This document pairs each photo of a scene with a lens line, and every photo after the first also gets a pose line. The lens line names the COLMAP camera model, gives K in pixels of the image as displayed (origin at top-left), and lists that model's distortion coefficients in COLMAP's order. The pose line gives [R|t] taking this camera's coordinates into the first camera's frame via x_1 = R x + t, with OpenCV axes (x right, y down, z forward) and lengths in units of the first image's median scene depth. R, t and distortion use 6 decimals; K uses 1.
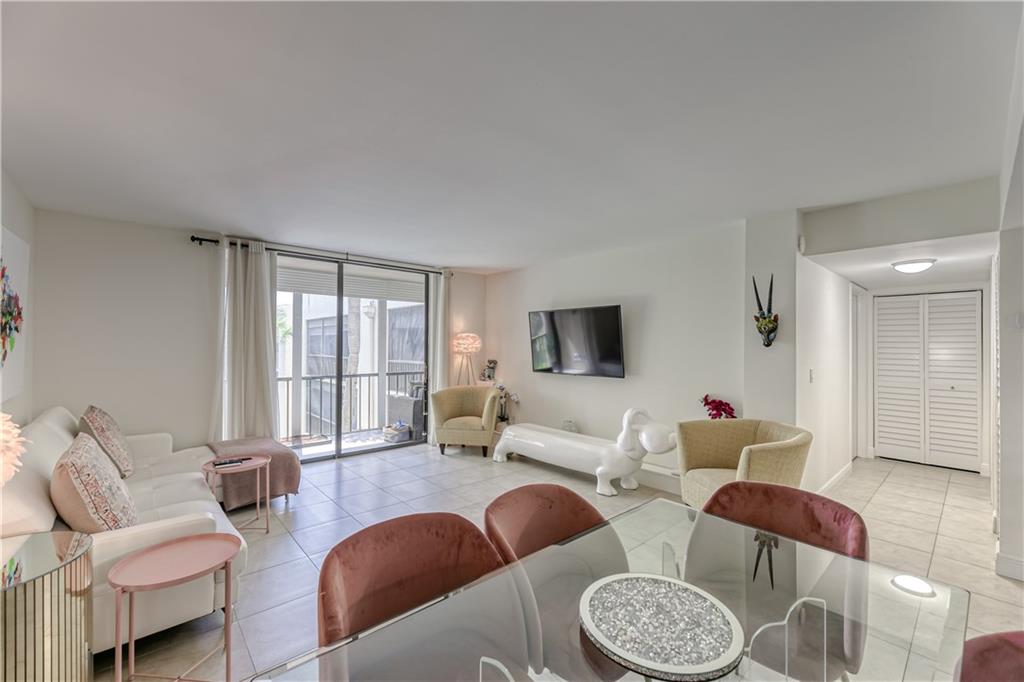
lens RADIAL K [[418.5, 0, 516.9], [0, 418.5, 341.3], [0, 0, 1]] dist [0.004816, 0.000693]
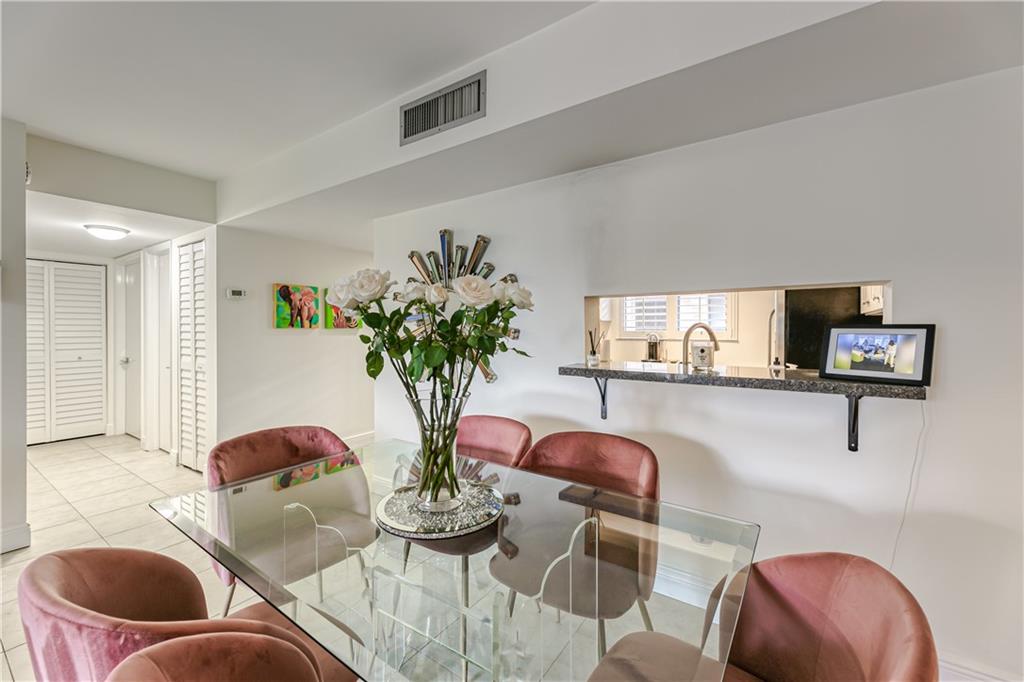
lens RADIAL K [[418.5, 0, 514.2], [0, 418.5, 337.8], [0, 0, 1]] dist [0.004816, 0.000693]
pose [[-0.209891, -0.028694, 0.977304, -0.155187], [-0.008999, 0.999584, 0.027415, 0.021937], [-0.977683, -0.003040, -0.210062, 0.175708]]
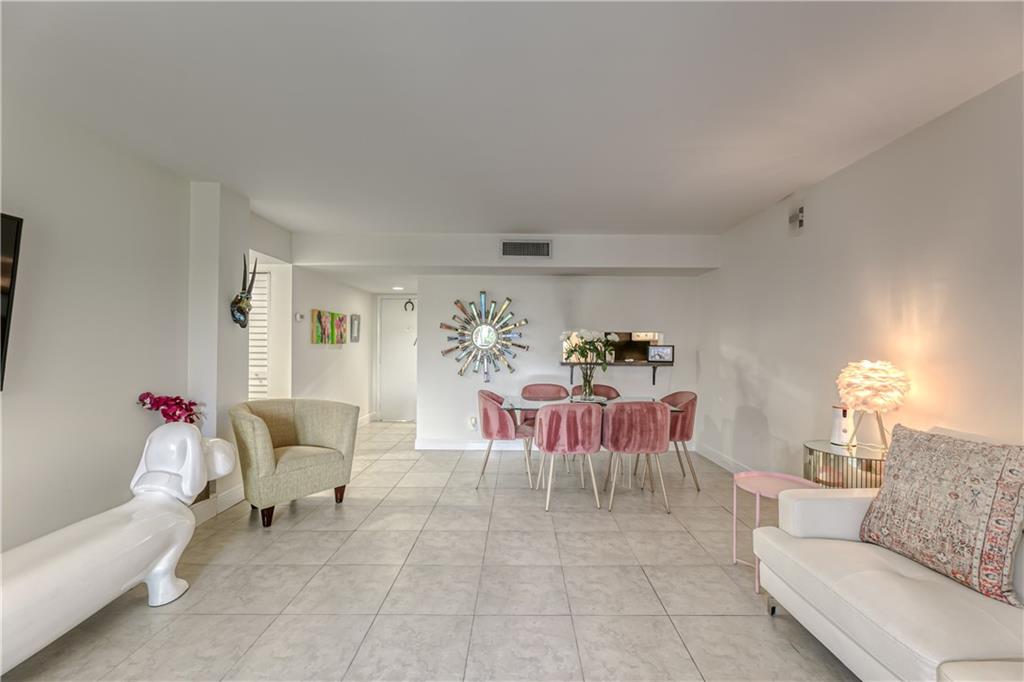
lens RADIAL K [[418.5, 0, 510.5], [0, 418.5, 339.5], [0, 0, 1]] dist [0.004816, 0.000693]
pose [[-0.726637, 0.000131, 0.687022, -0.329649], [-0.016296, 0.999715, -0.017427, 0.029030], [-0.686828, -0.023859, -0.726428, 0.796141]]
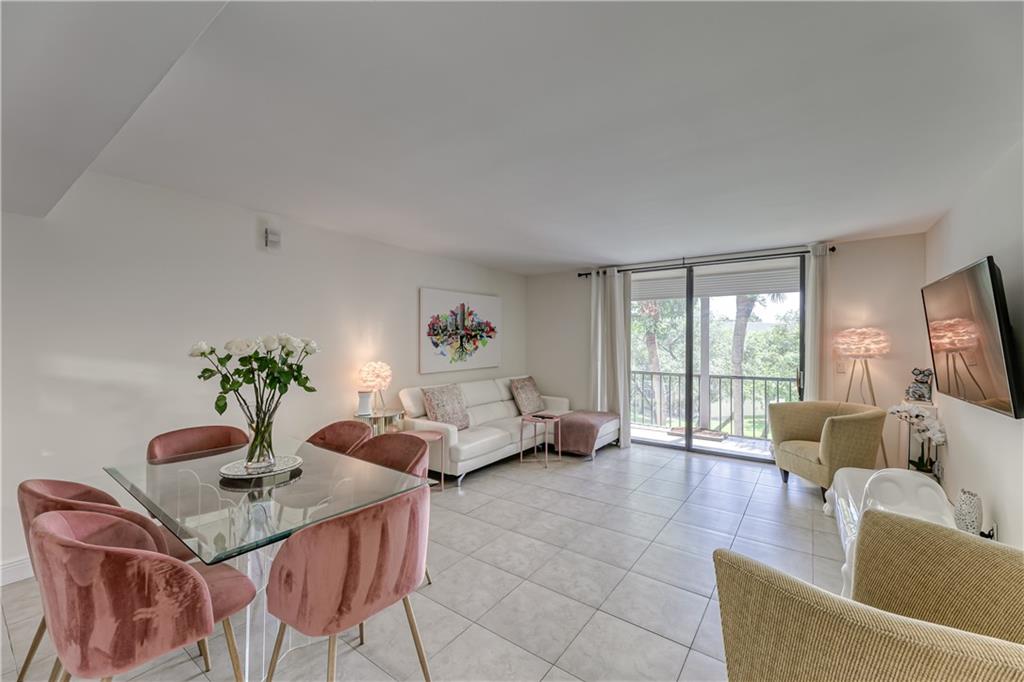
lens RADIAL K [[418.5, 0, 515.9], [0, 418.5, 336.2], [0, 0, 1]] dist [0.004816, 0.000693]
pose [[0.205196, -0.021155, -0.978492, 0.486541], [0.004100, 0.999776, -0.020755, 0.007063], [0.978712, 0.000247, 0.205237, 0.331812]]
